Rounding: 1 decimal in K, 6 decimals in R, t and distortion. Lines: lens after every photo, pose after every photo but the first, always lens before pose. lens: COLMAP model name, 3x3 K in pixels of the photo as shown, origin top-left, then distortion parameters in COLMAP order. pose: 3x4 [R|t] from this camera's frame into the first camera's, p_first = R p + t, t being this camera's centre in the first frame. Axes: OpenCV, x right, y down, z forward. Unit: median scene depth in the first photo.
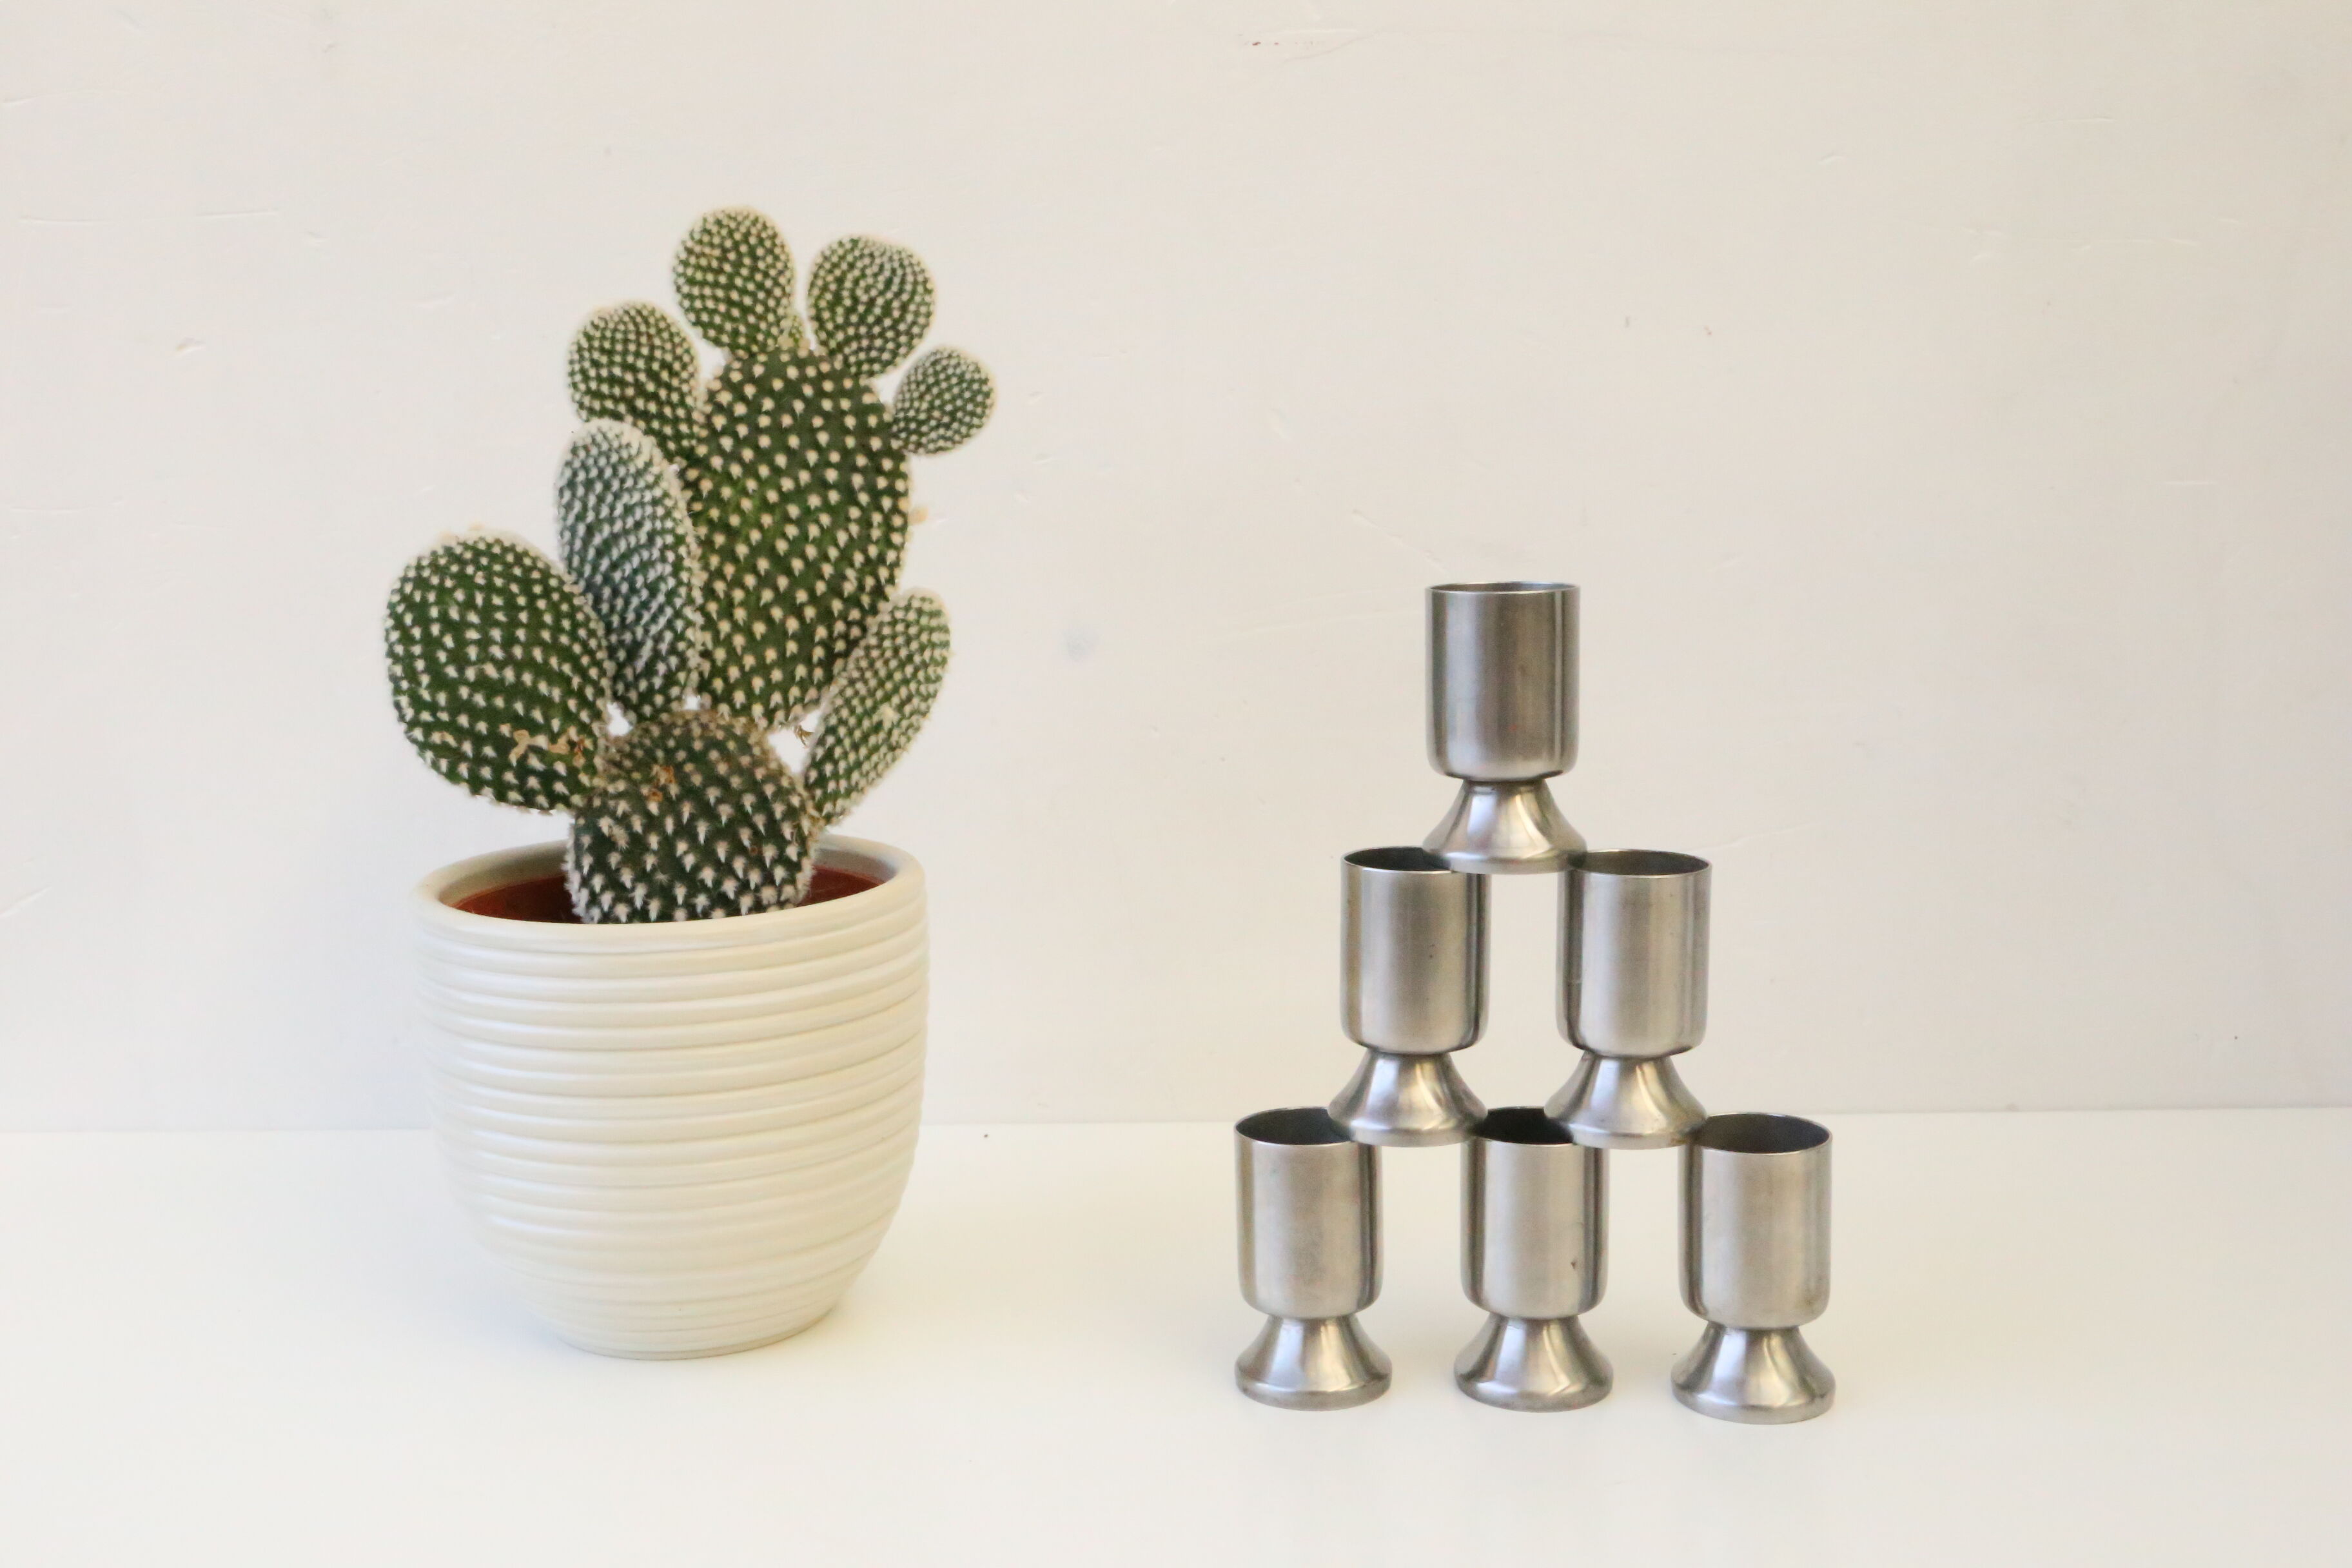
lens RADIAL K [[2706.3, 0, 1179.4], [0, 2706.3, 784.8], [0, 0, 1]] dist [0.017110, 0.000000]
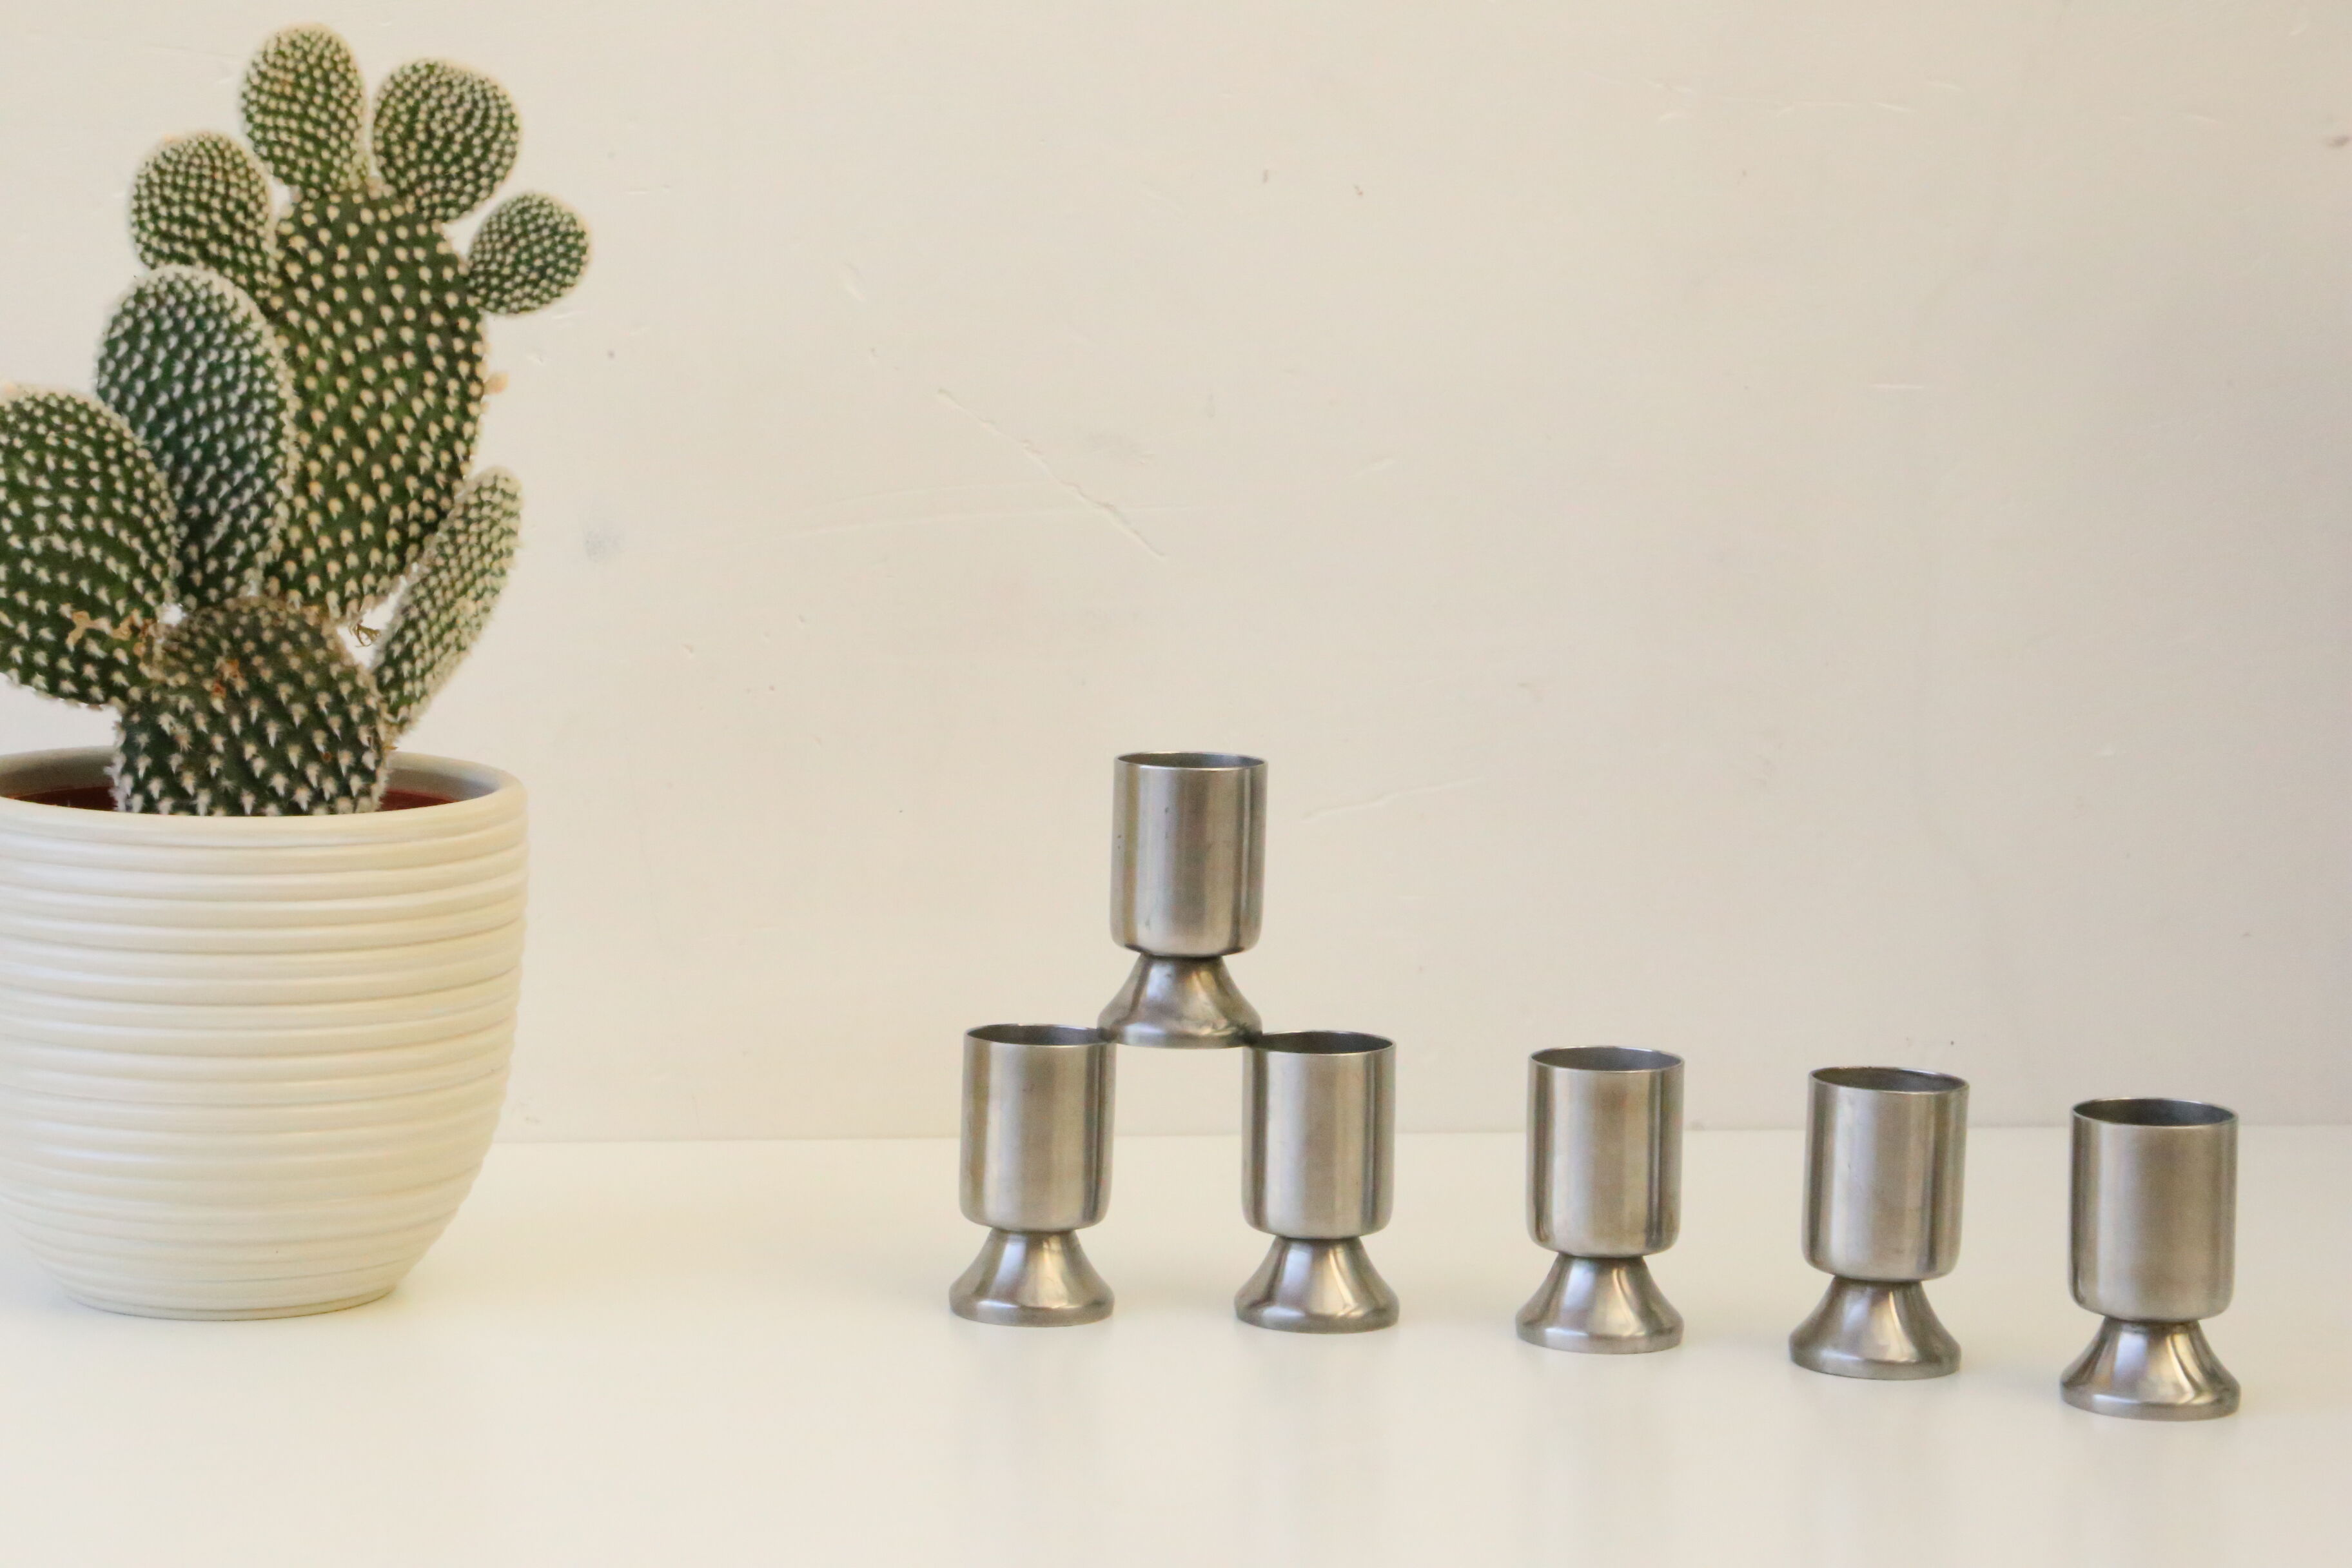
lens RADIAL K [[6126.4, 0, 1174.6], [0, 6126.4, 784.0], [0, 0, 1]] dist [0.491743, 0.000000]
pose [[0.979104, 0.018071, 0.202557, -0.307909], [-0.012635, 0.999525, -0.028097, 0.090169], [-0.202969, 0.024951, 0.978867, -1.079303]]
